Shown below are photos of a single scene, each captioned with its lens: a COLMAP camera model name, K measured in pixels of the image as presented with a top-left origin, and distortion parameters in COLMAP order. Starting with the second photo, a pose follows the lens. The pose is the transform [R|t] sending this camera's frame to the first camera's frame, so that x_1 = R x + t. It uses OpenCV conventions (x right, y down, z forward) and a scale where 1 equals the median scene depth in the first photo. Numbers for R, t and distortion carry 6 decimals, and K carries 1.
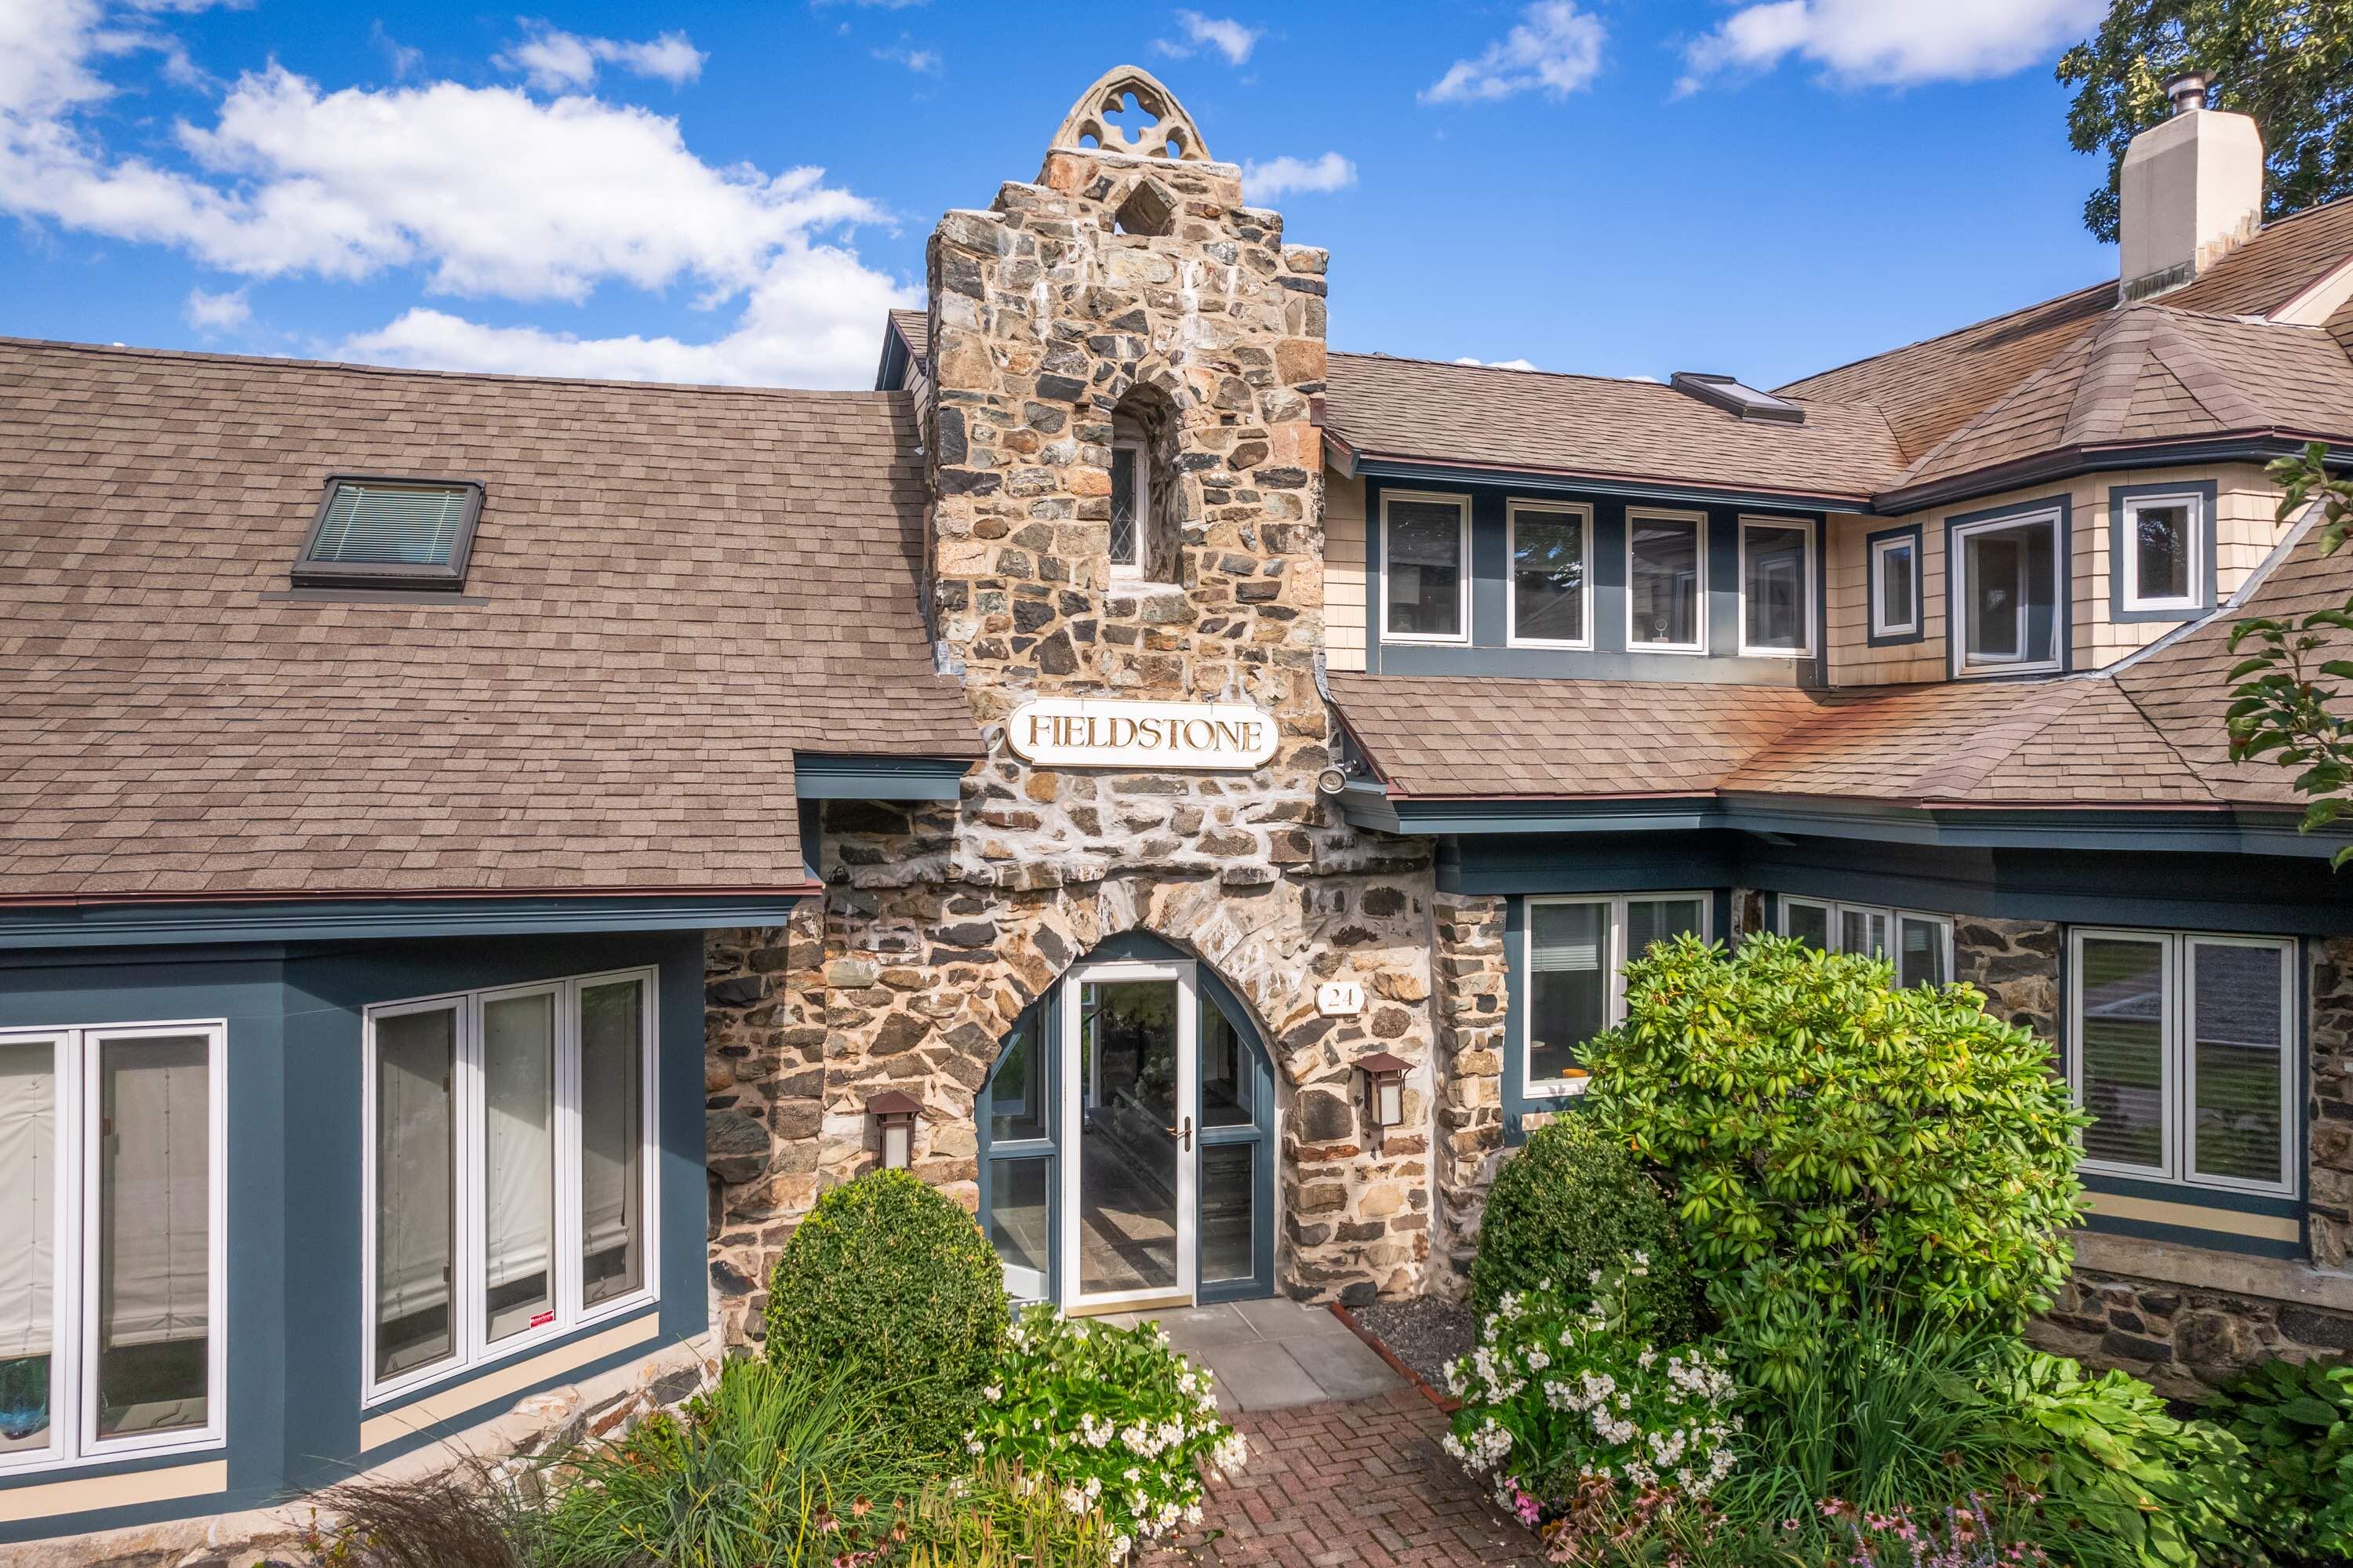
lens RADIAL K [[1470.9, 0, 1181.1], [0, 1470.9, 776.3], [0, 0, 1]] dist [-0.032098, -0.000140]
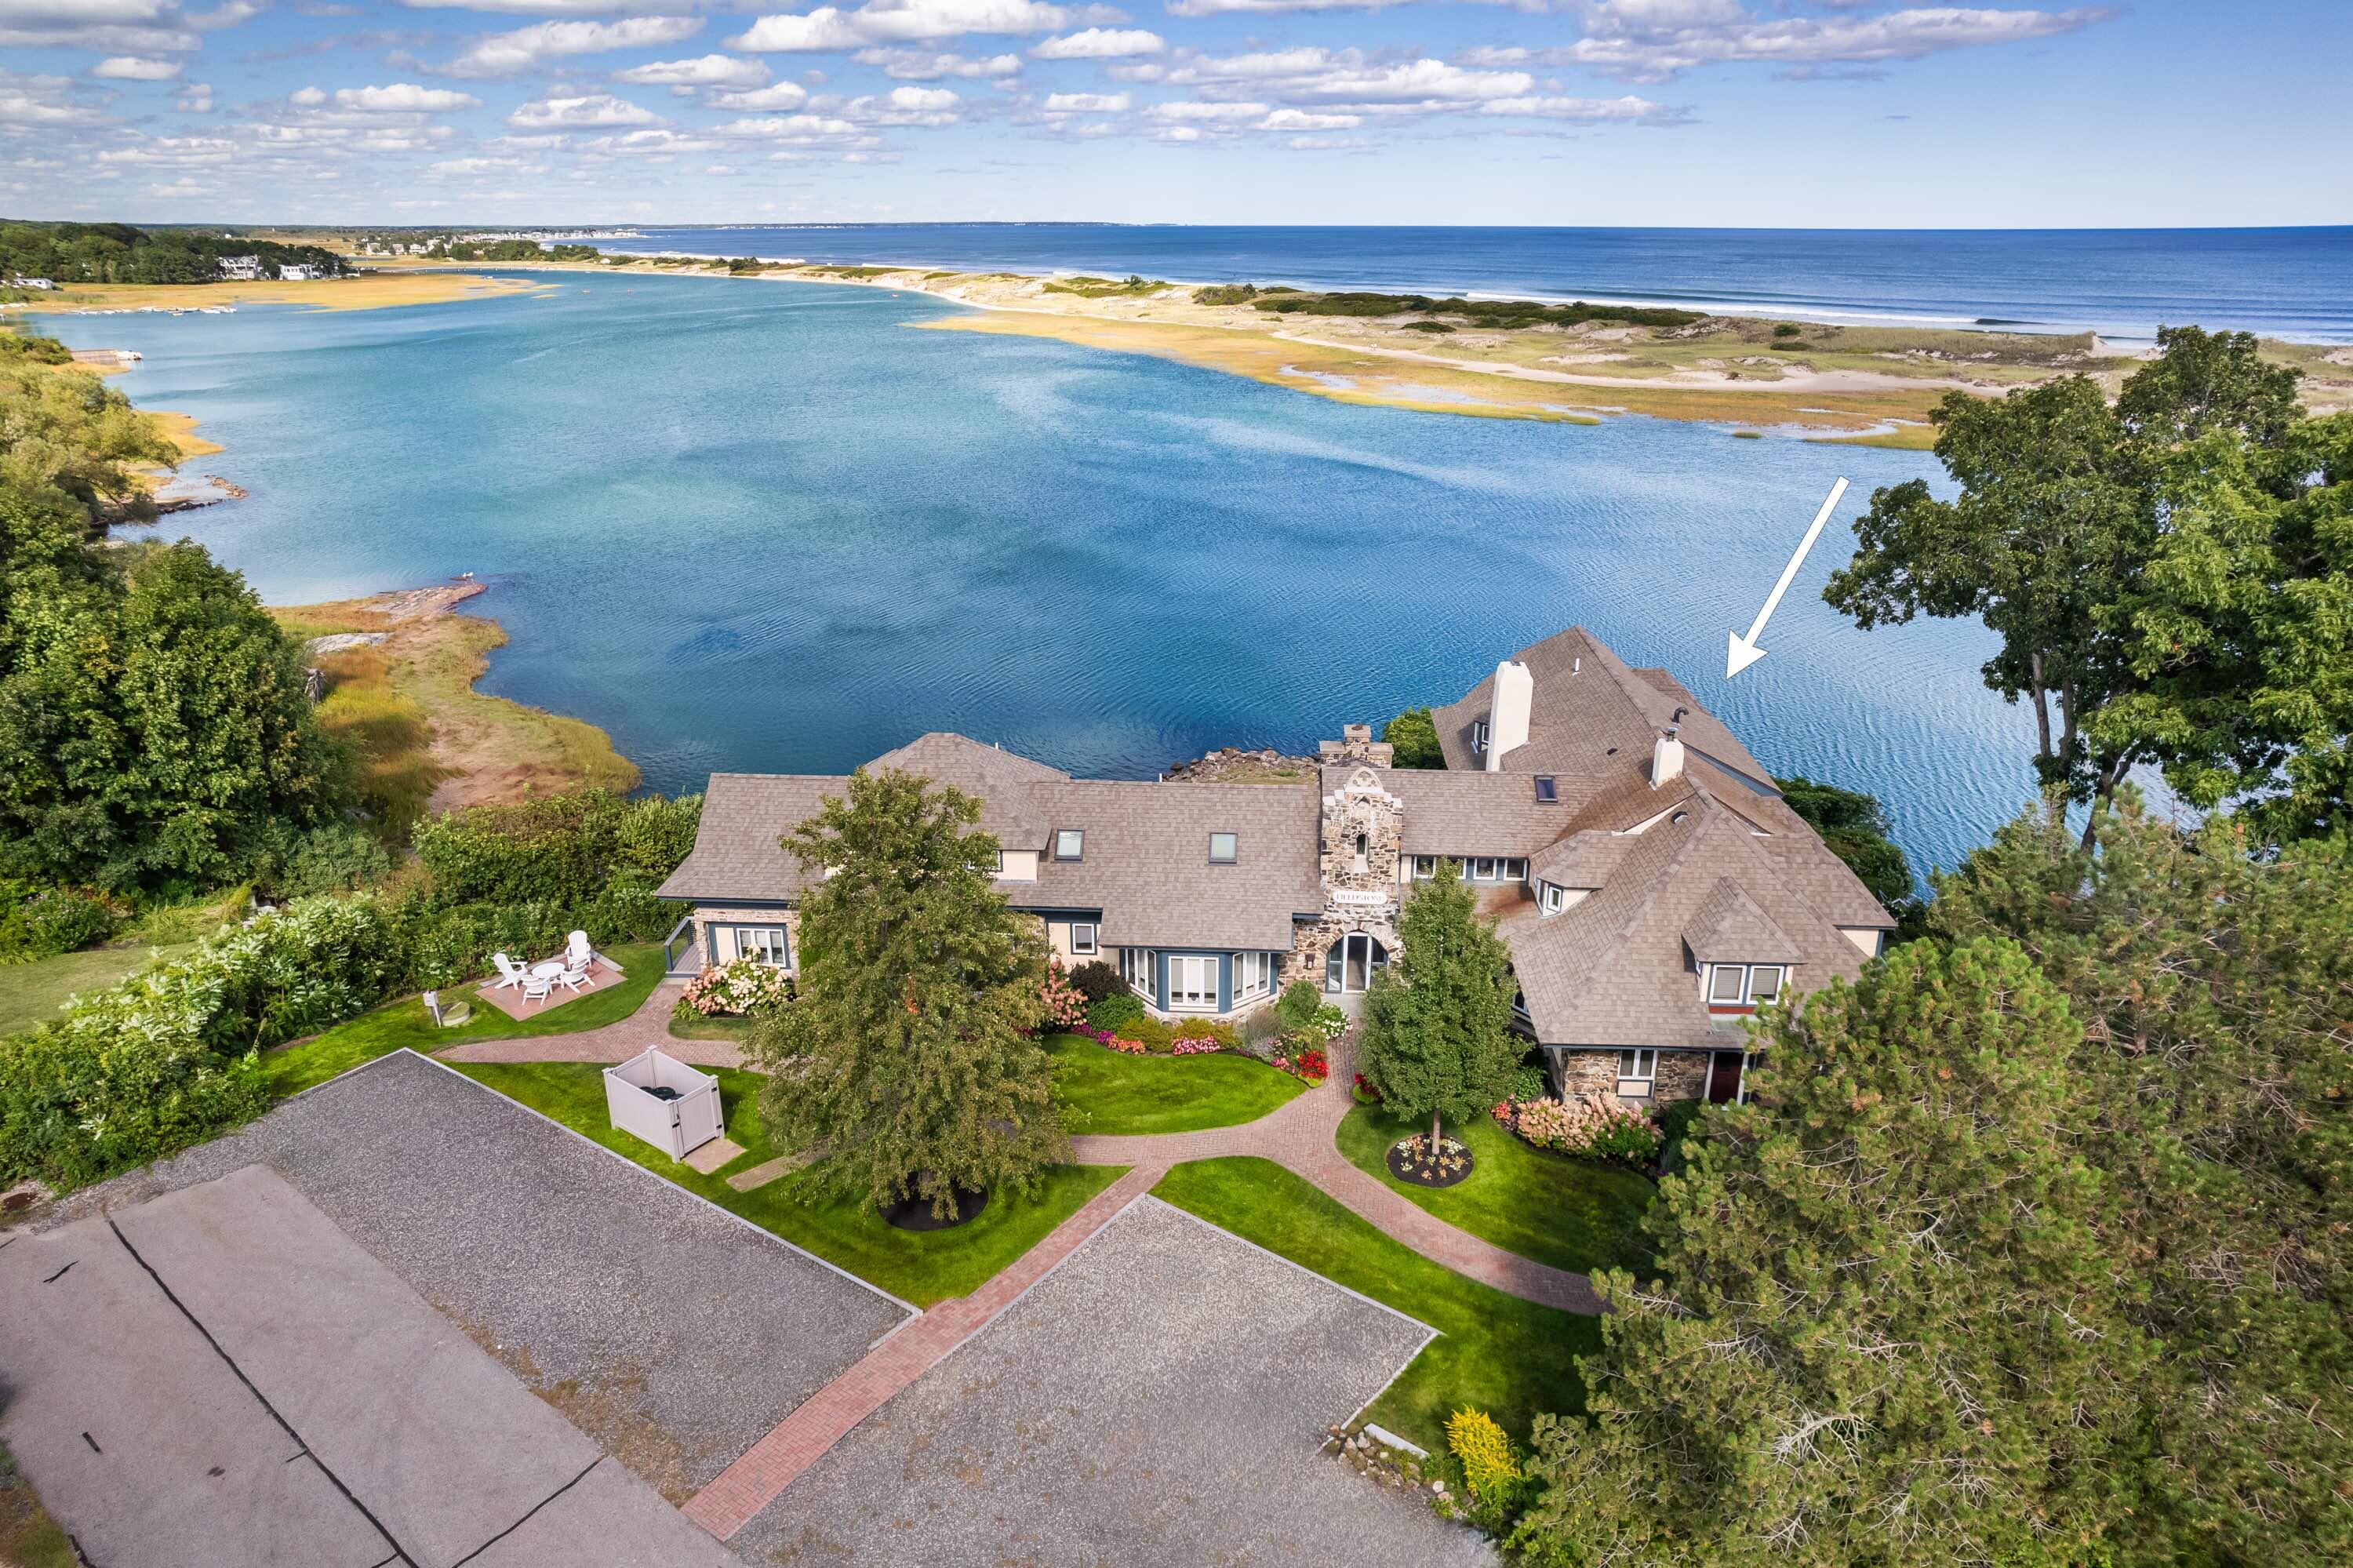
lens RADIAL K [[1470.9, 0, 1173.2], [0, 1470.9, 783.6], [0, 0, 1]] dist [-0.032098, -0.000140]
pose [[0.934625, 0.118080, -0.335460, 1.064896], [0.002729, 0.940862, 0.338780, -2.189694], [0.355625, -0.317547, 0.879030, -3.708225]]
